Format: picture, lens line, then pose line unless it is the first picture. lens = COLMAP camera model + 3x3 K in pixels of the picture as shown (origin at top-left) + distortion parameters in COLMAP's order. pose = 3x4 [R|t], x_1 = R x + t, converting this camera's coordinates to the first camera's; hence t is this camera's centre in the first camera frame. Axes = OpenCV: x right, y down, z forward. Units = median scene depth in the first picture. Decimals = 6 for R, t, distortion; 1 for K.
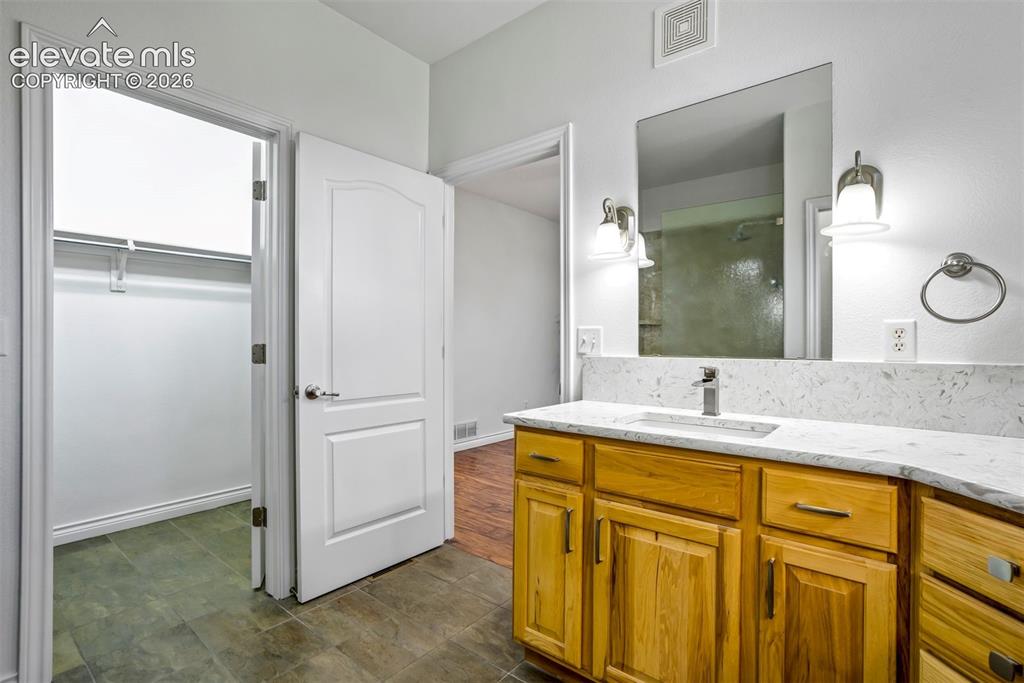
lens RADIAL K [[478.3, 0, 501.5], [0, 478.3, 343.1], [0, 0, 1]] dist [-0.036024, 0.016686]
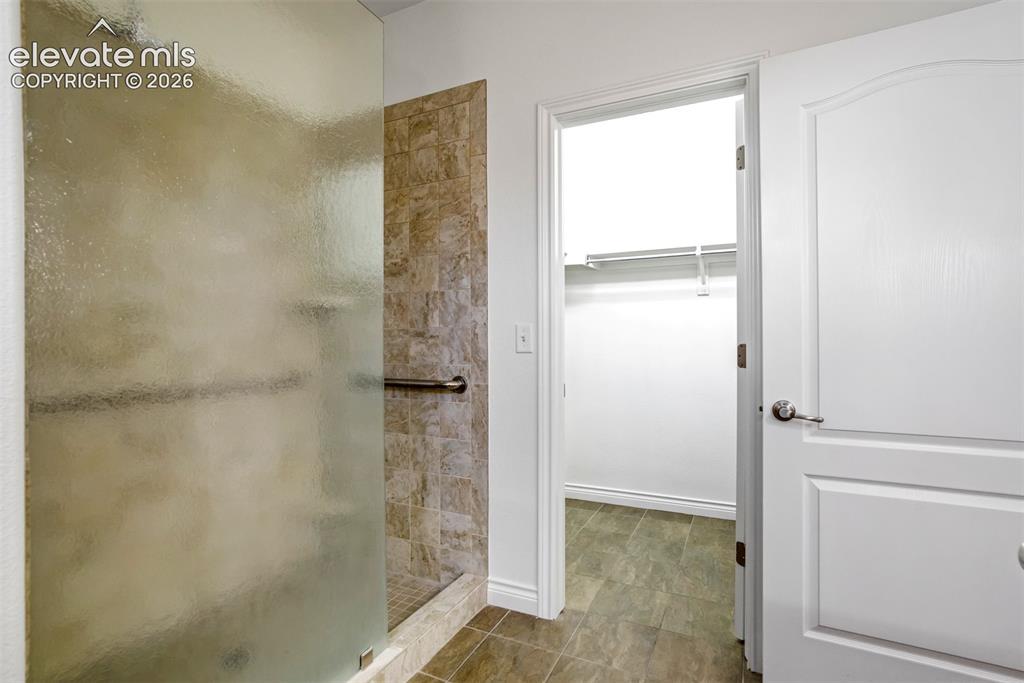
lens RADIAL K [[478.3, 0, 510.8], [0, 478.3, 340.7], [0, 0, 1]] dist [-0.036024, 0.016686]
pose [[0.251839, -0.005313, -0.967755, 0.184249], [0.002925, 0.999985, -0.004729, -0.001281], [0.967765, -0.001640, 0.251851, 0.409296]]
